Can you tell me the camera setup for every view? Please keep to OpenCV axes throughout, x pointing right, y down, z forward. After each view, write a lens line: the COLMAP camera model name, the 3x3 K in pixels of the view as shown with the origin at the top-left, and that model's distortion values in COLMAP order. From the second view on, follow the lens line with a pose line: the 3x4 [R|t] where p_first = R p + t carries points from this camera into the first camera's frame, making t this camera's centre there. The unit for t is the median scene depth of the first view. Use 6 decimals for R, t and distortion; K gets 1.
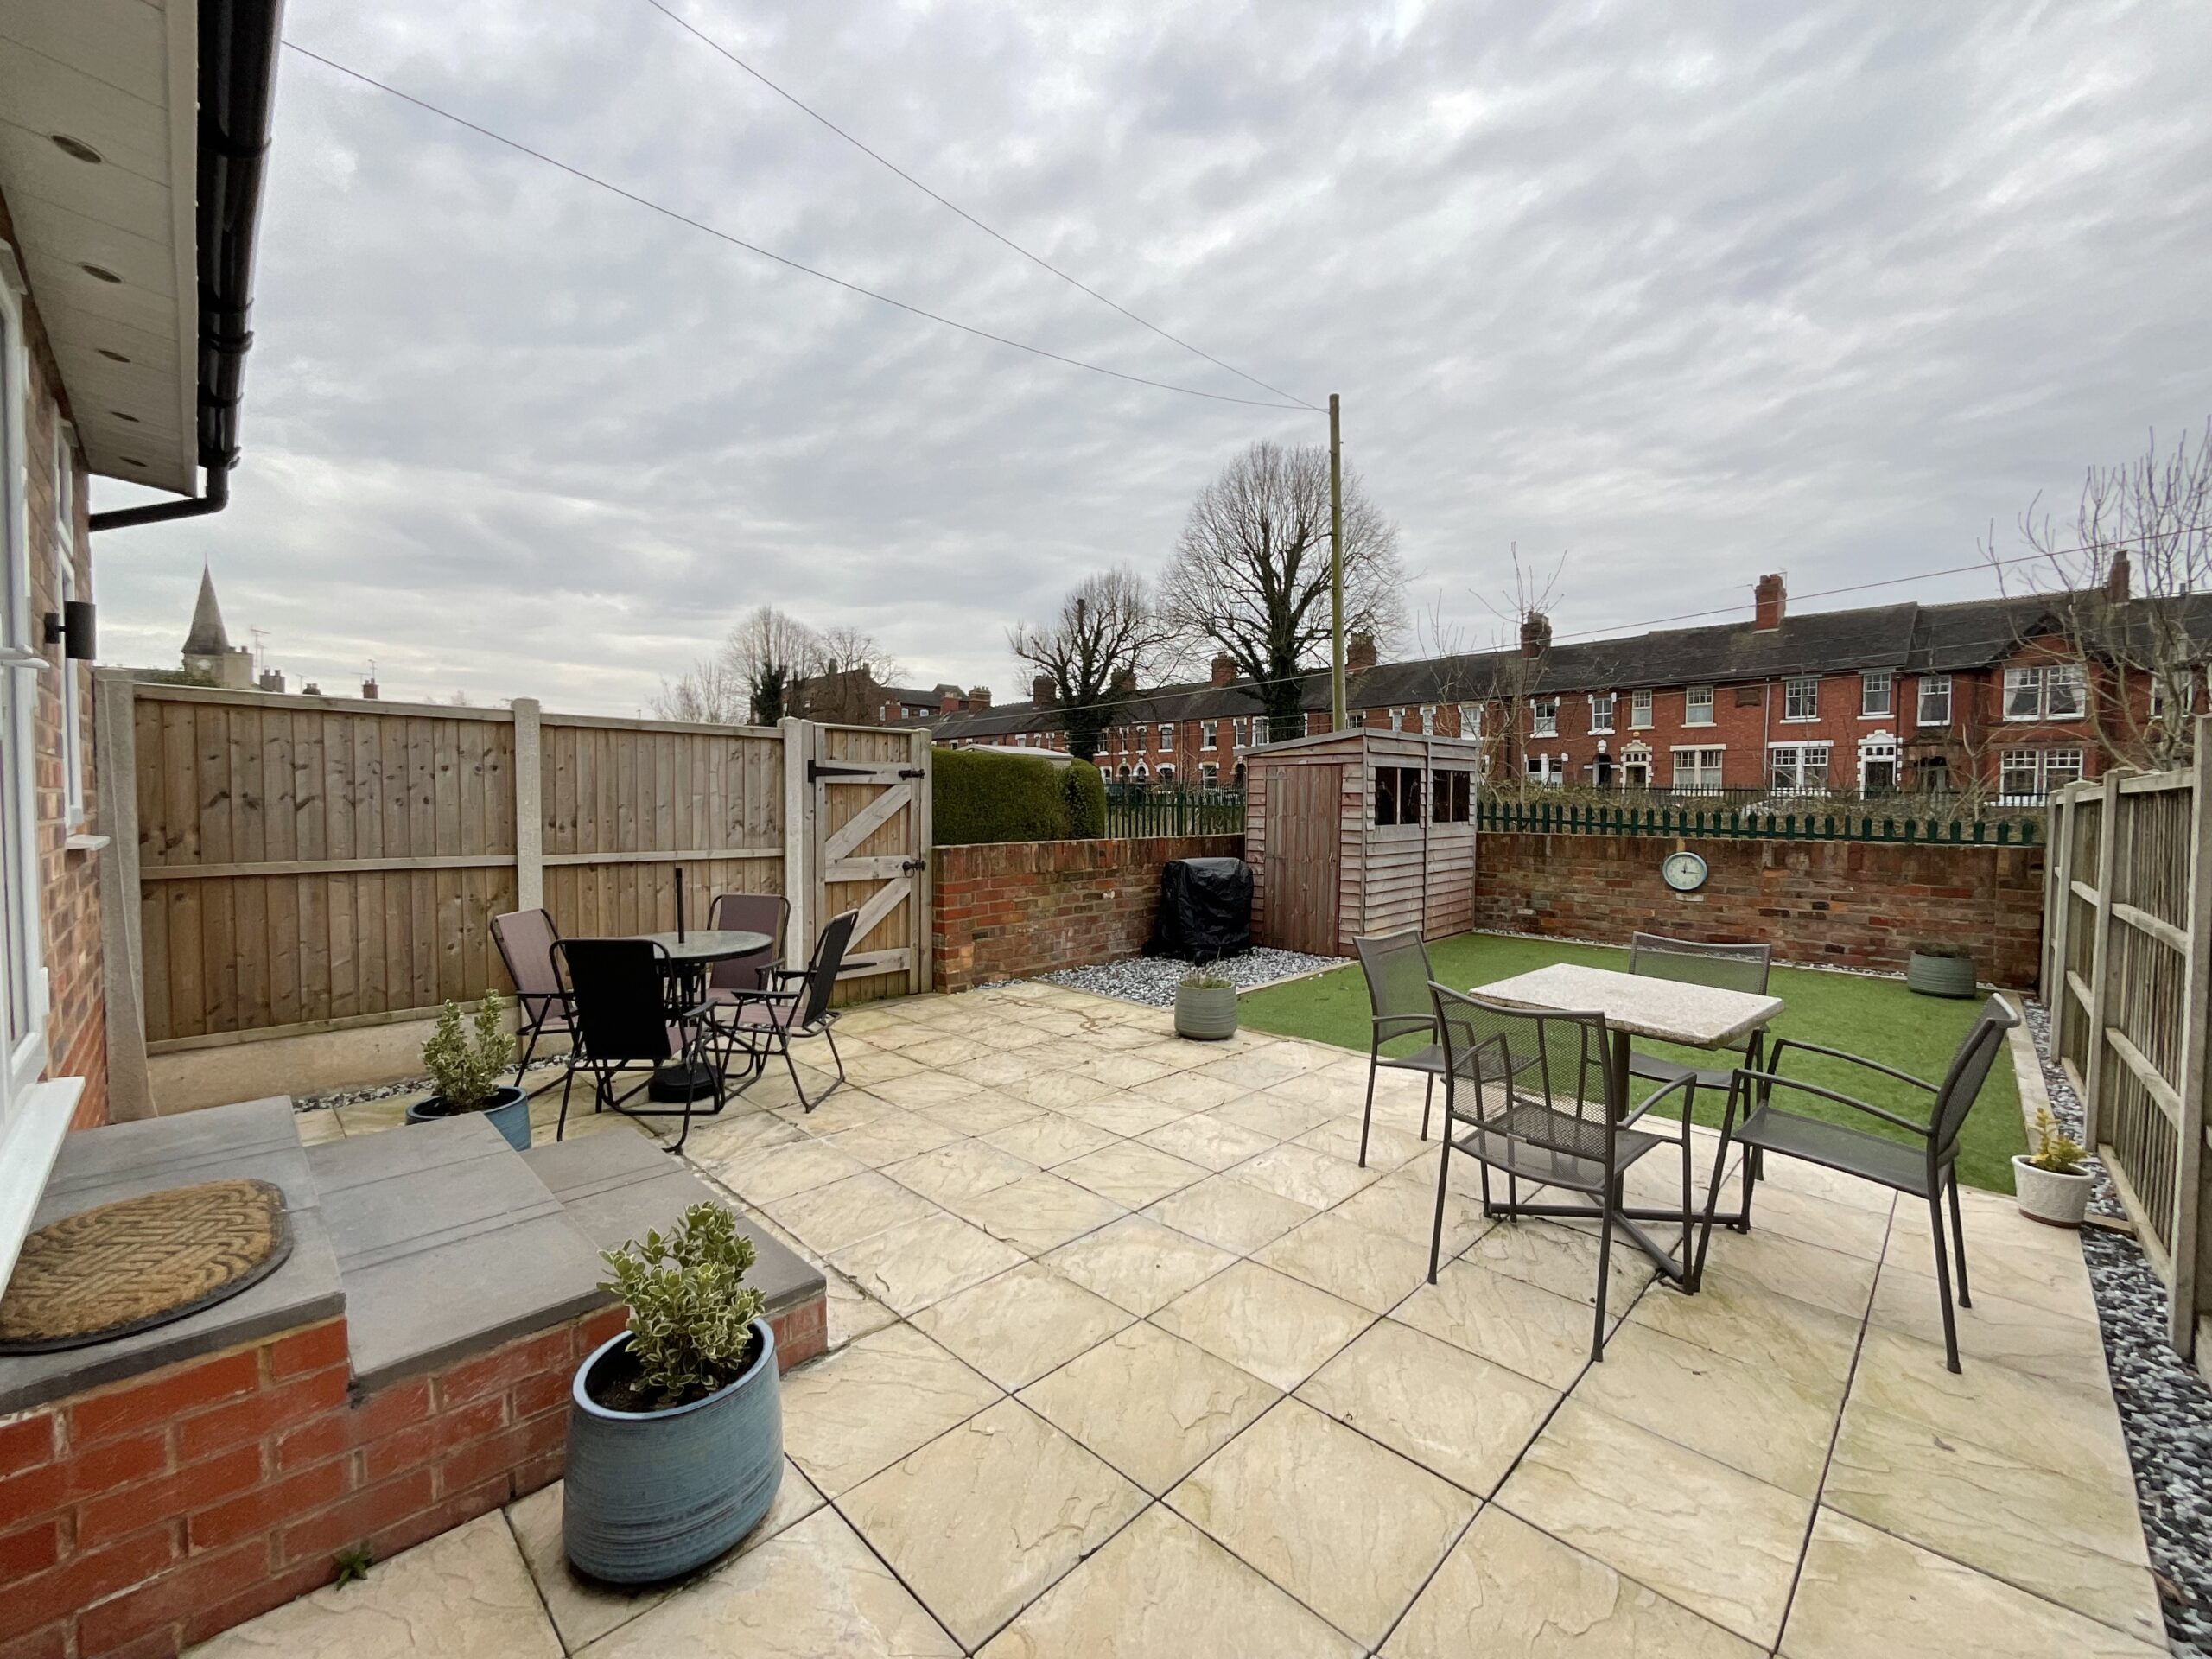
lens RADIAL K [[898.9, 0, 1106.8], [0, 898.9, 828.1], [0, 0, 1]] dist [-0.000109, 0.001306]
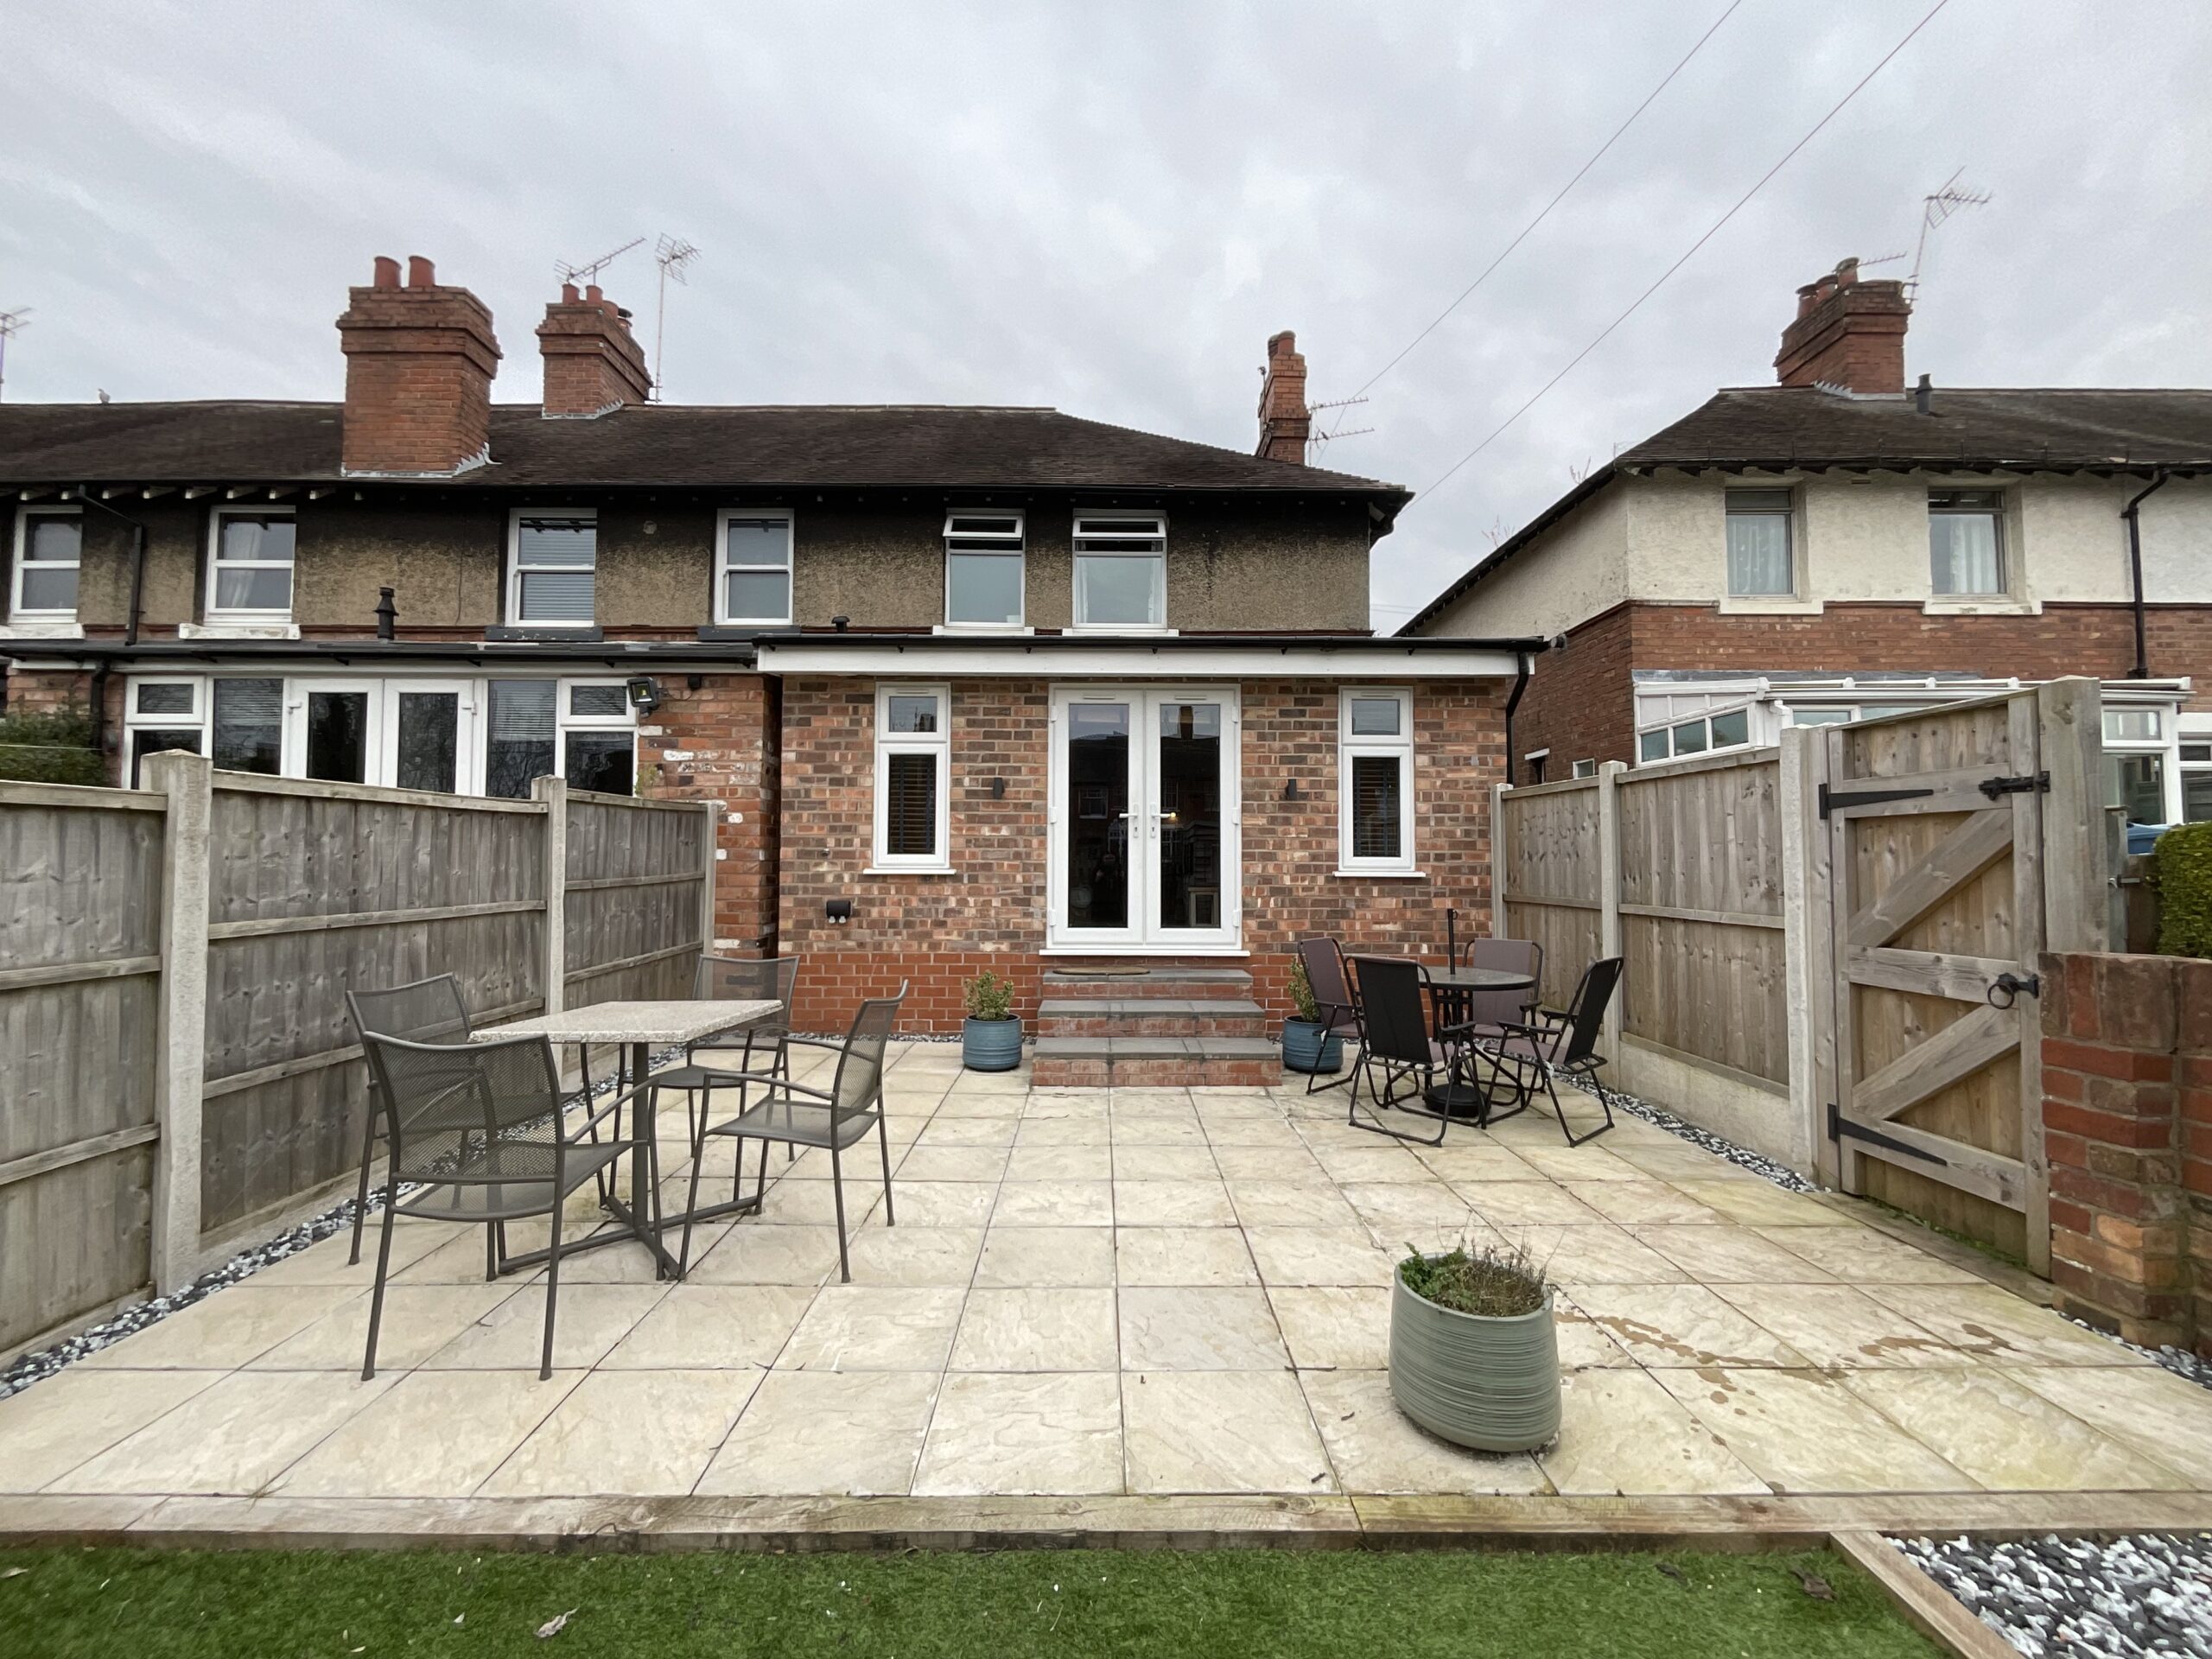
lens RADIAL K [[898.9, 0, 1102.2], [0, 898.9, 831.0], [0, 0, 1]] dist [-0.000109, 0.001306]
pose [[-0.709476, -0.033355, -0.703940, 0.353967], [-0.028809, 0.999417, -0.018320, -0.012028], [0.704140, 0.007282, -0.710024, 0.801595]]
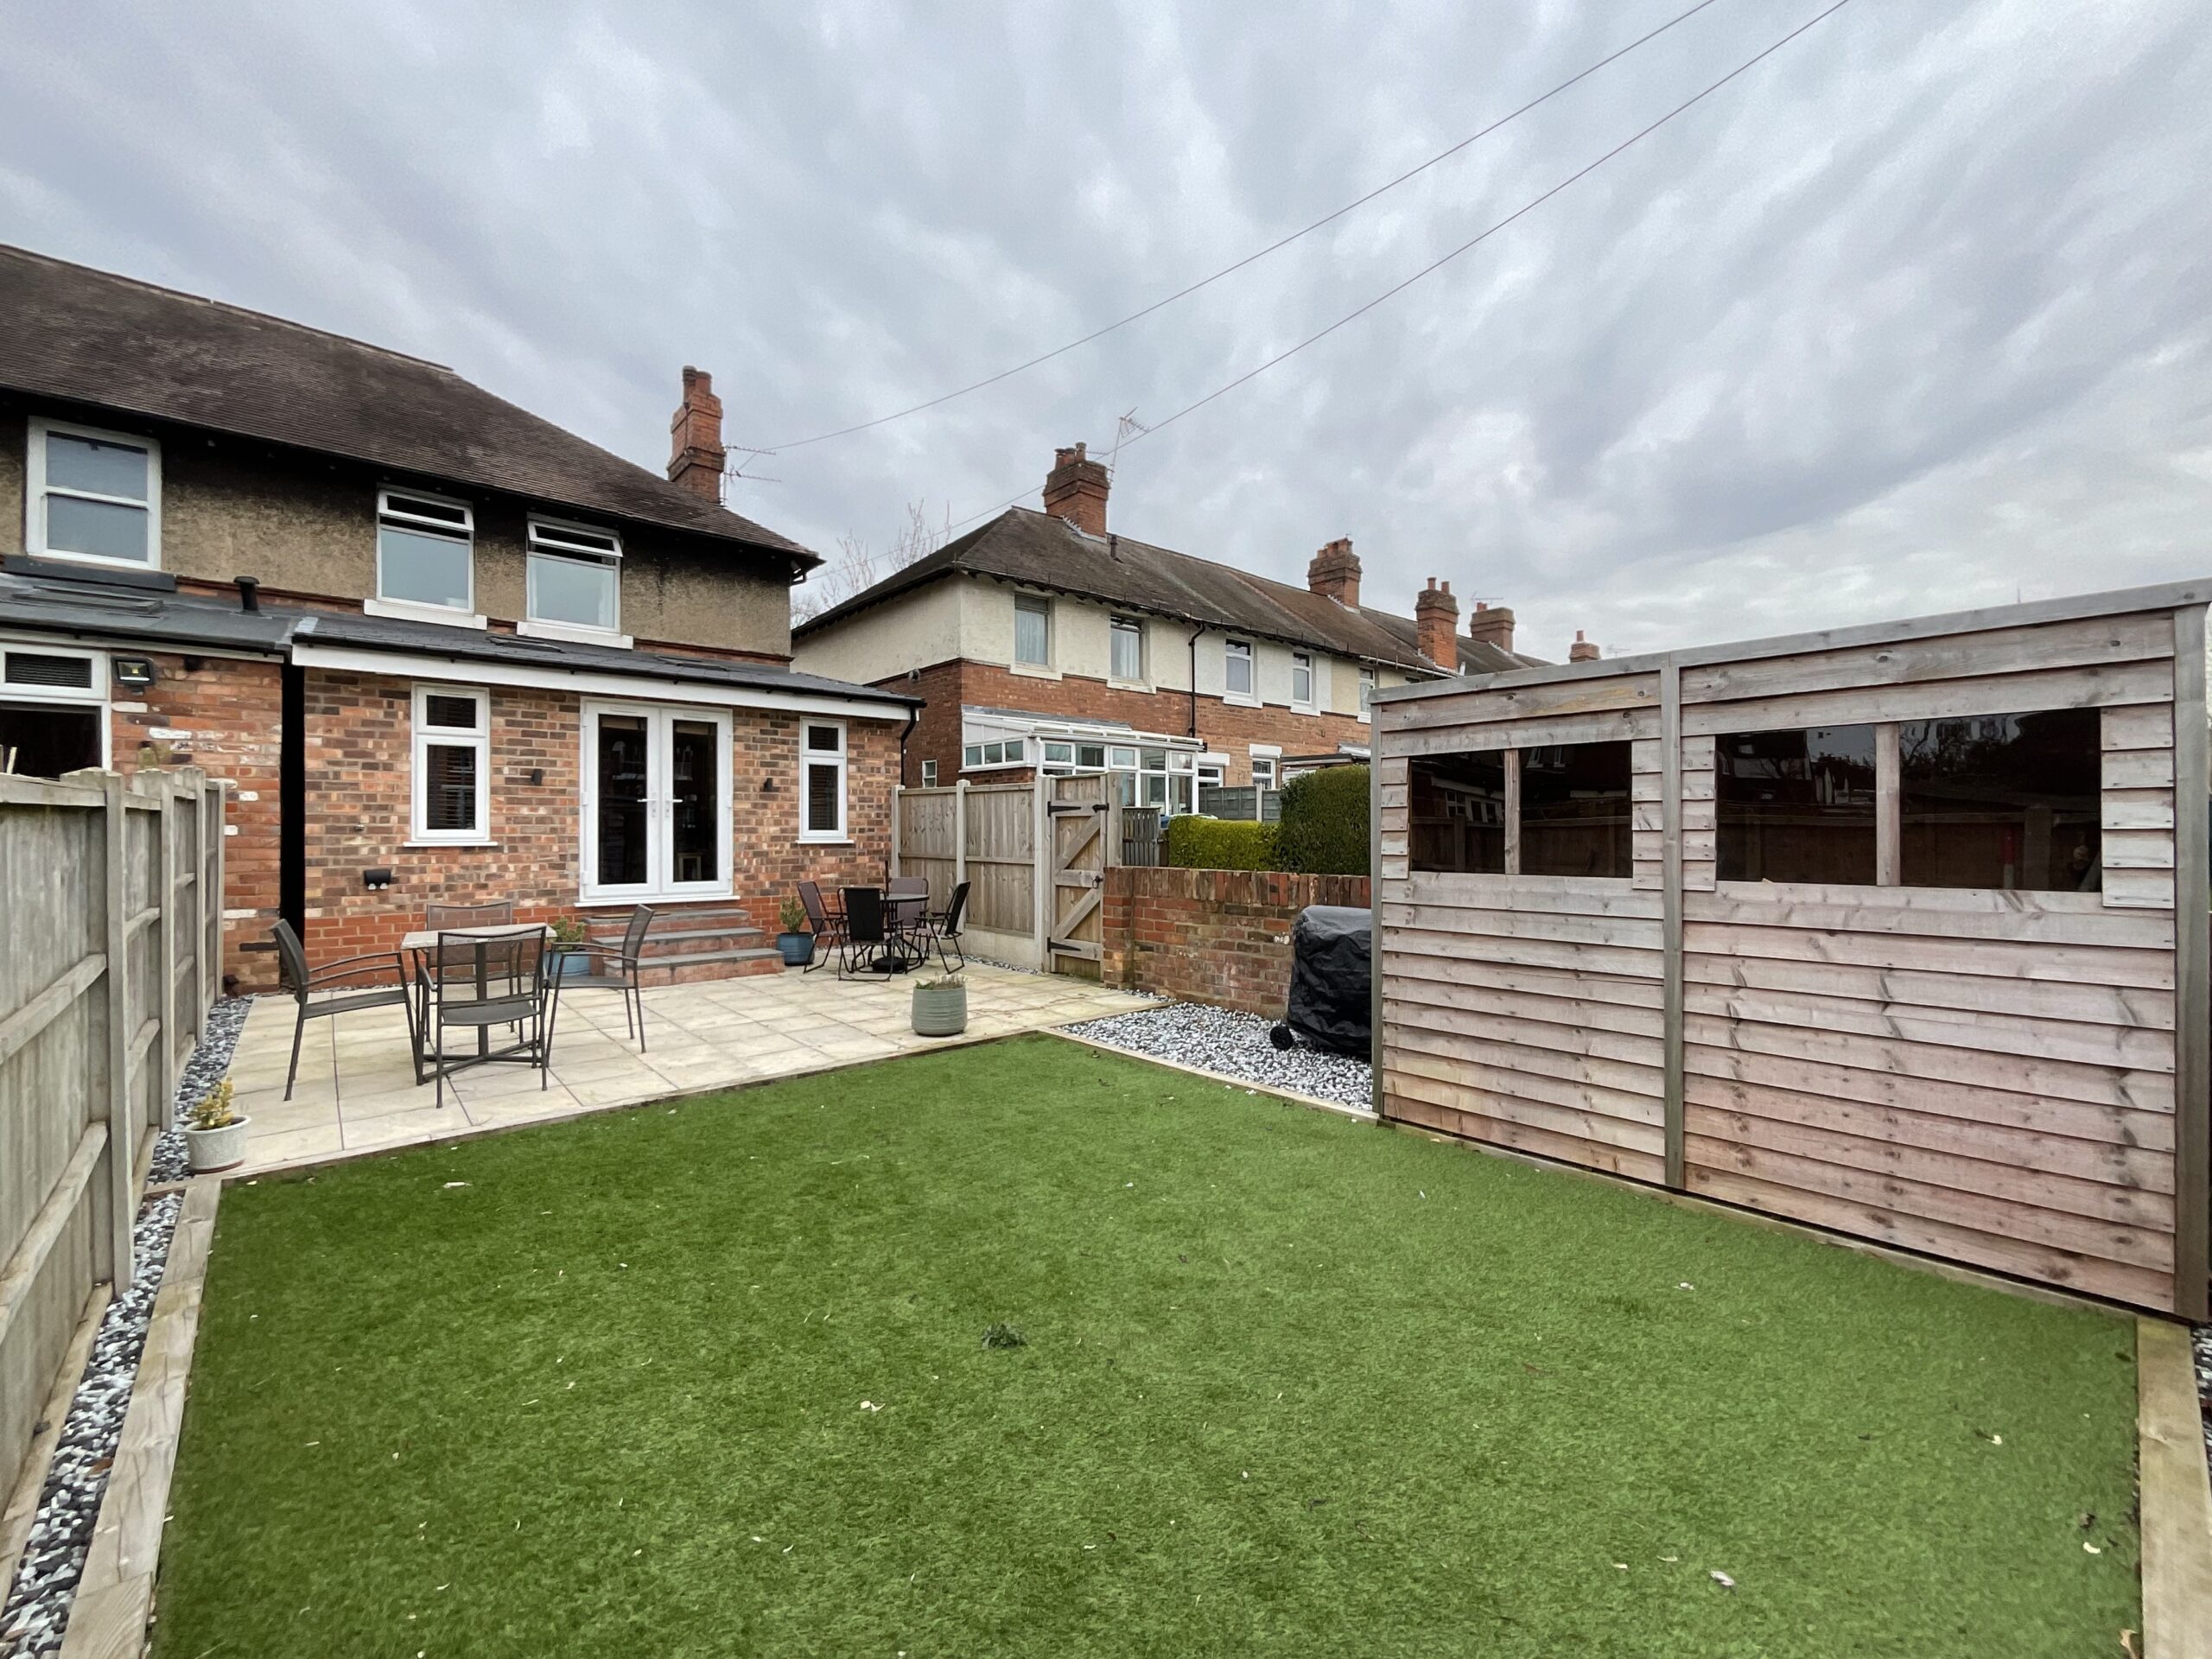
lens RADIAL K [[898.9, 0, 1113.1], [0, 898.9, 830.2], [0, 0, 1]] dist [-0.000109, 0.001306]
pose [[-0.064725, -0.005266, -0.997889, 0.843015], [-0.031223, 0.999507, -0.003249, -0.019605], [0.997415, 0.030947, -0.064858, 0.883421]]
